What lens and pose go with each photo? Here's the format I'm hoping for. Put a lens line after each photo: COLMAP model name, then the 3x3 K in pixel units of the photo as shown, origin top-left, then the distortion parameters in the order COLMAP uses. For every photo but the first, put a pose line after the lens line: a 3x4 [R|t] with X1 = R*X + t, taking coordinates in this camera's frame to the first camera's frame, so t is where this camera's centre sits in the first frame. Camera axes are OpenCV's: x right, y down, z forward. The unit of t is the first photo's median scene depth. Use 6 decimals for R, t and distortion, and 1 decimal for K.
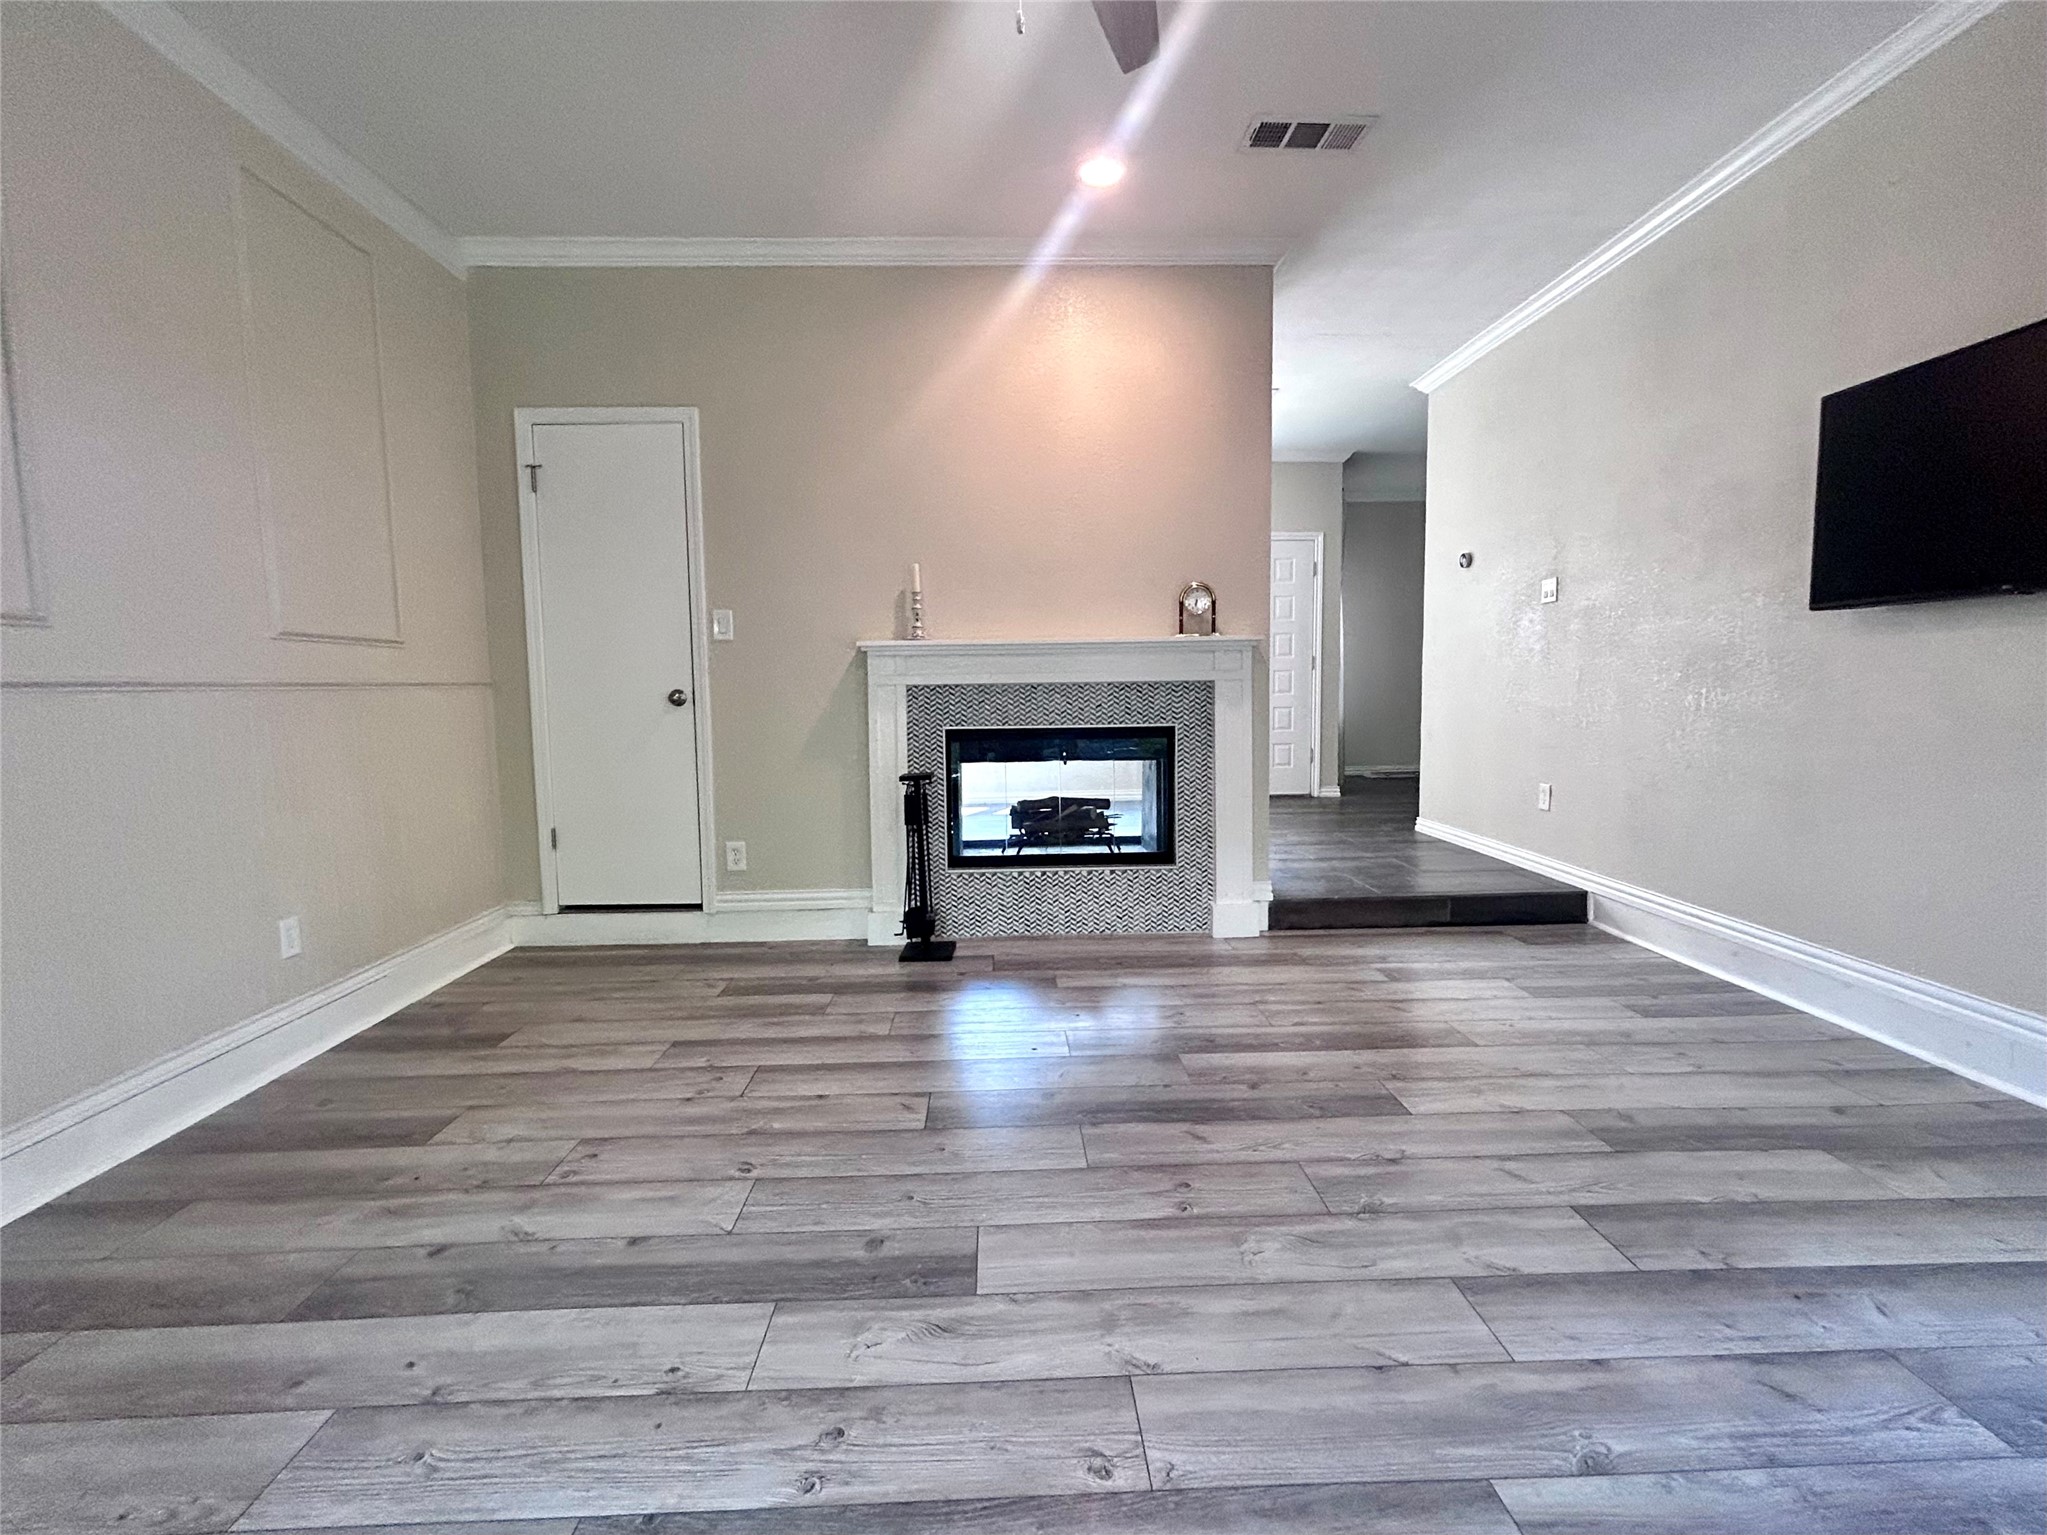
lens RADIAL K [[880.2, 0, 1022.3], [0, 880.2, 762.7], [0, 0, 1]] dist [-0.001114, -0.000238]
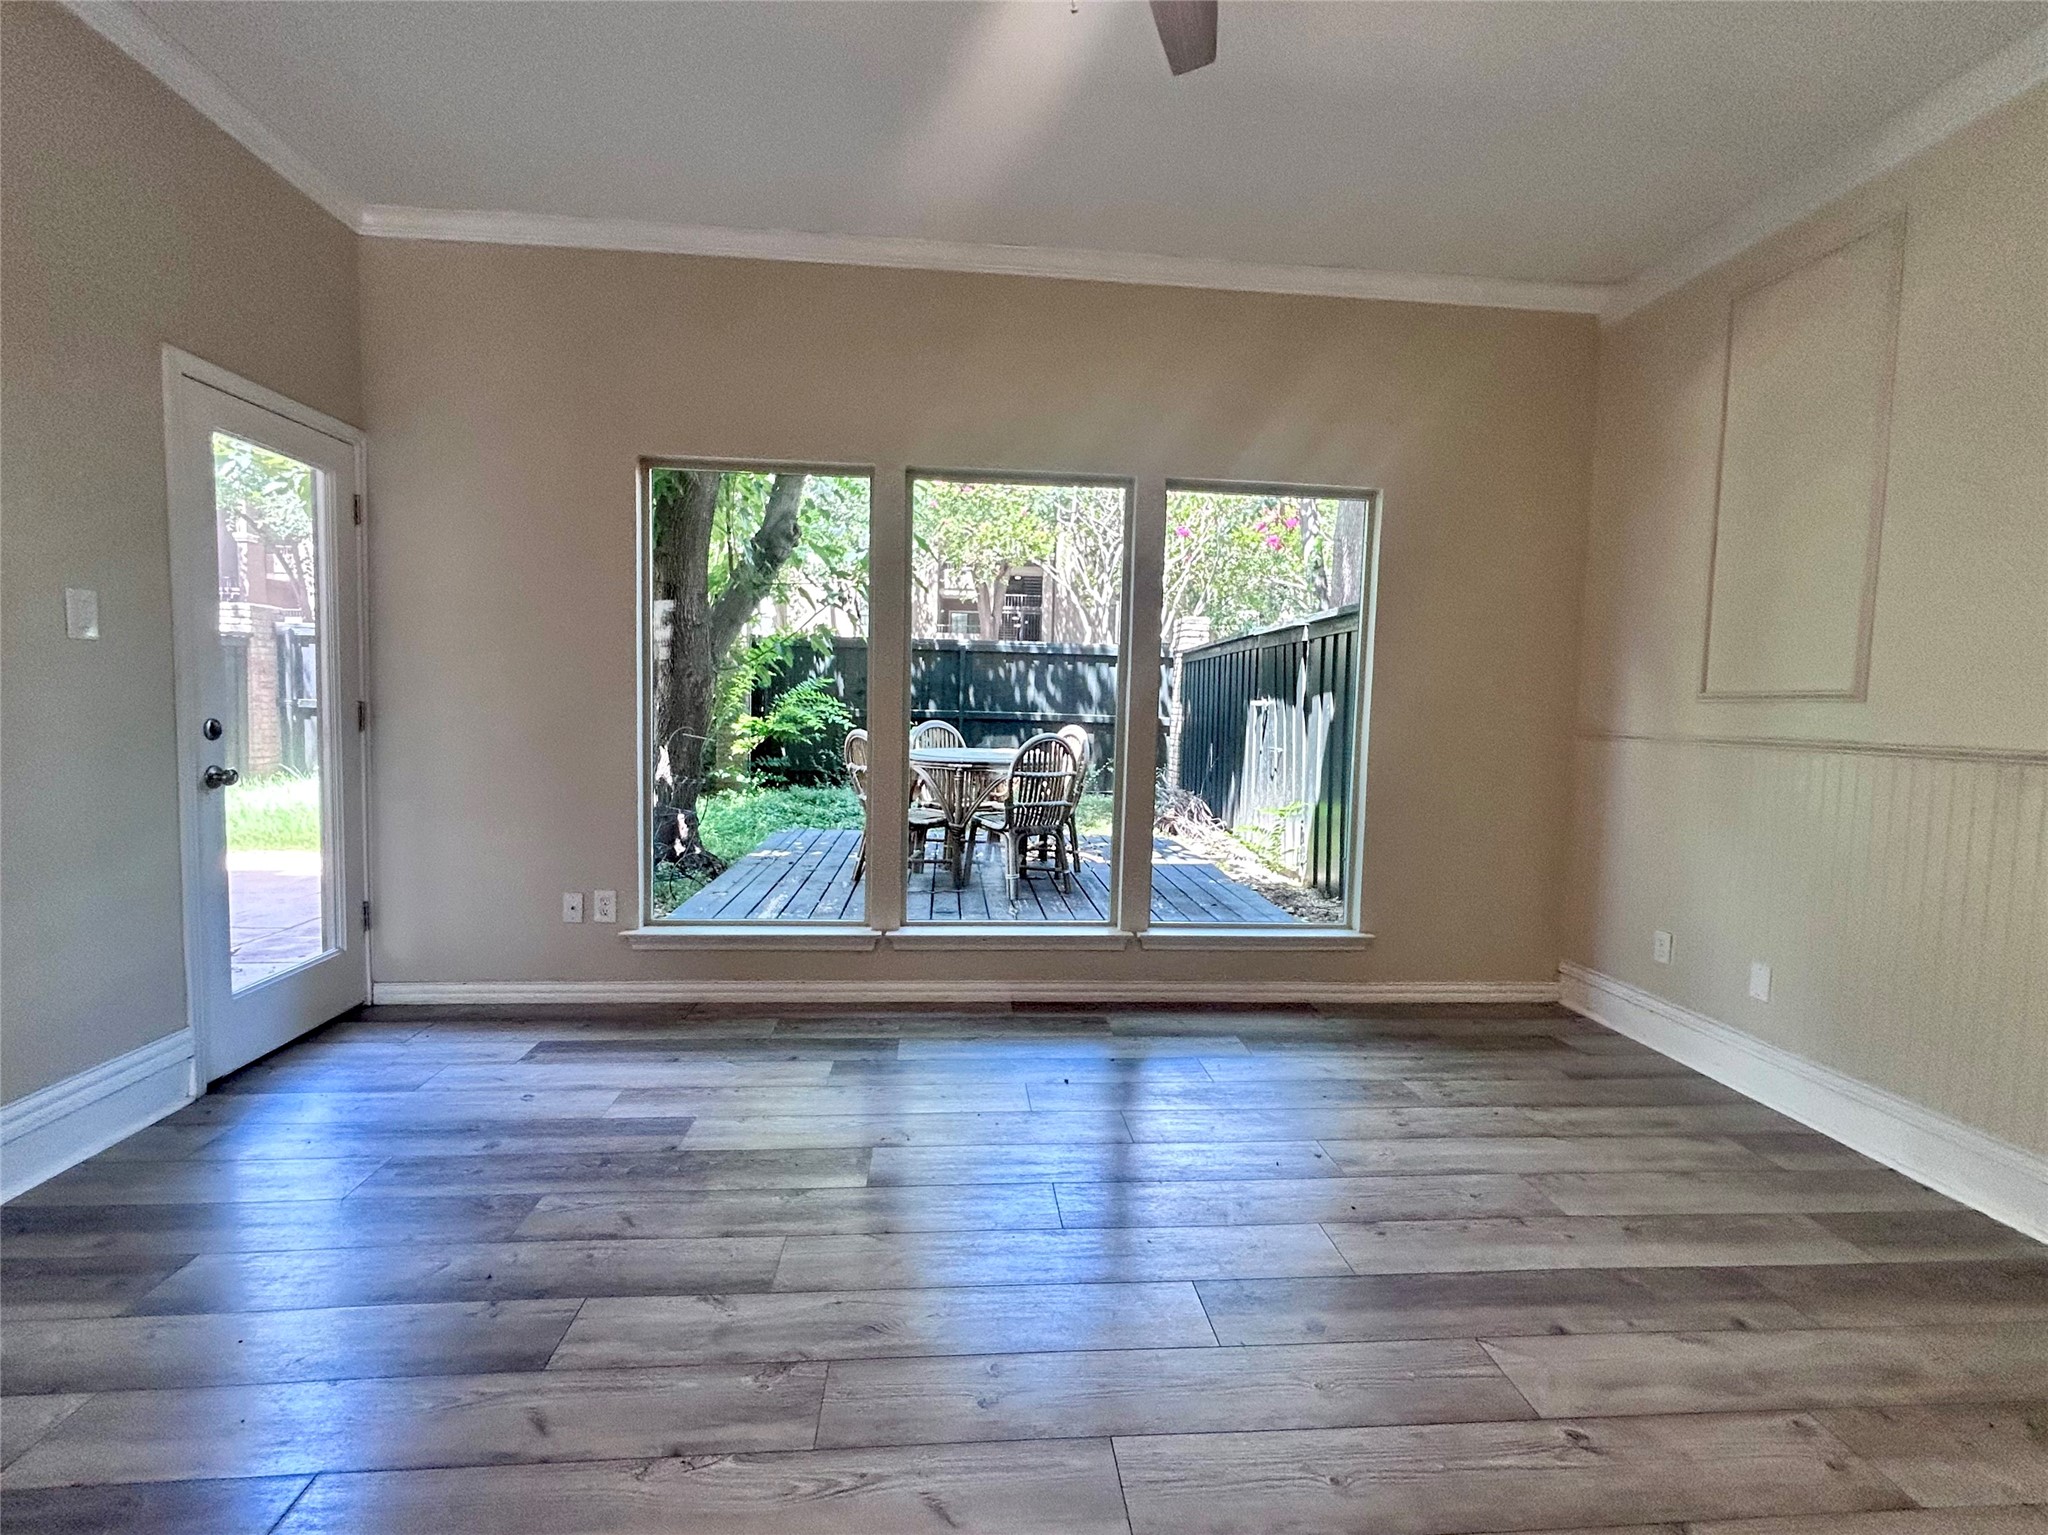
lens RADIAL K [[880.7, 0, 1023.4], [0, 880.7, 764.0], [0, 0, 1]] dist [-0.001114, -0.000238]
pose [[-0.998809, -0.006086, -0.048414, 0.203327], [-0.013196, 0.988909, 0.147937, -0.210674], [0.046977, 0.148400, -0.987811, 1.793037]]
